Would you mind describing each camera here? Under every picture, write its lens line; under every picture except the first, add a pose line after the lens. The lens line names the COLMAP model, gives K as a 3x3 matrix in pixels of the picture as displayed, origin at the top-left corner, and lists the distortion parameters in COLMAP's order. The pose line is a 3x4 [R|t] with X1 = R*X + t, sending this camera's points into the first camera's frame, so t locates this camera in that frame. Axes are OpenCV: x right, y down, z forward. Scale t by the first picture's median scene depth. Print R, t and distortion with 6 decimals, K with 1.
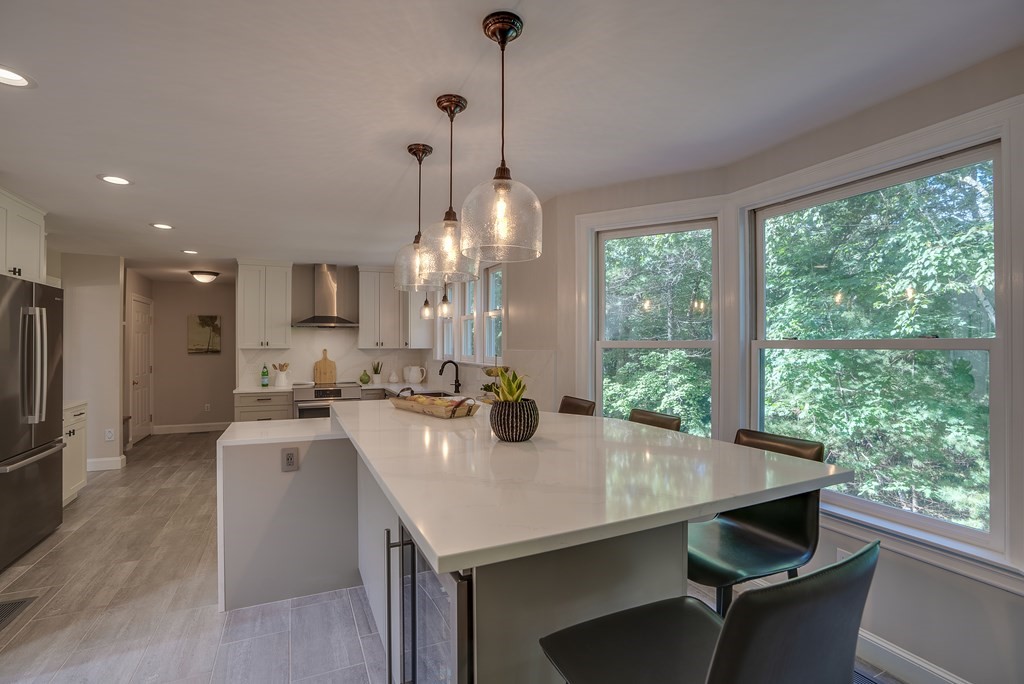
lens RADIAL K [[479.7, 0, 512.3], [0, 479.7, 336.9], [0, 0, 1]] dist [-0.058023, 0.020455]
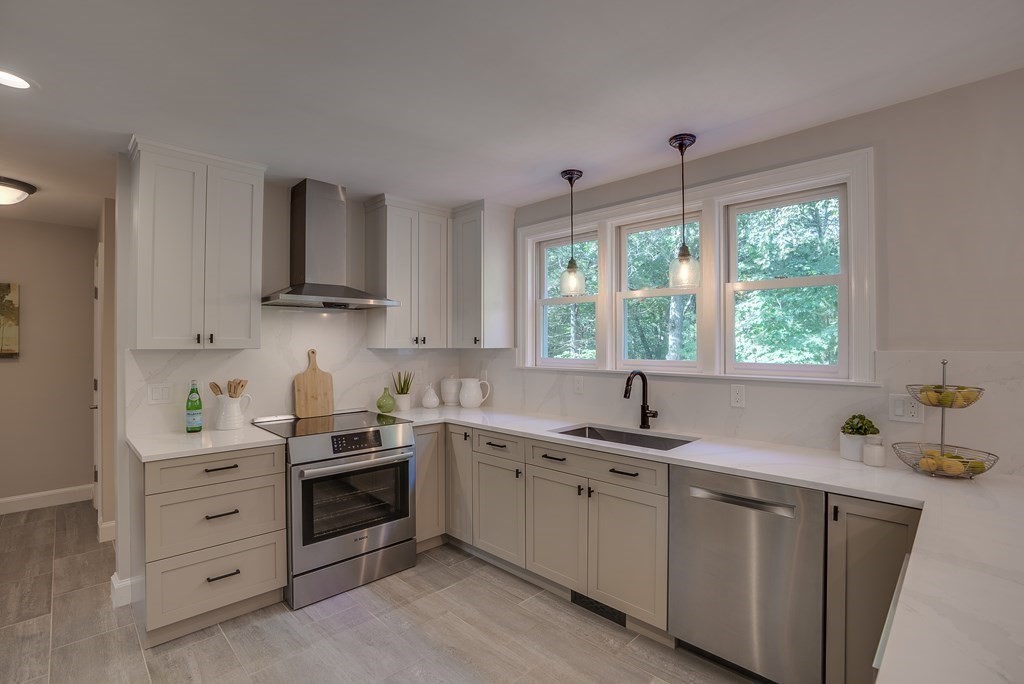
lens RADIAL K [[479.7, 0, 512.3], [0, 479.7, 336.9], [0, 0, 1]] dist [-0.058023, 0.020455]
pose [[0.938497, 0.006670, 0.345222, -0.383920], [-0.007510, 0.999971, 0.001096, 0.009628], [-0.345205, -0.003621, 0.938520, 0.460411]]
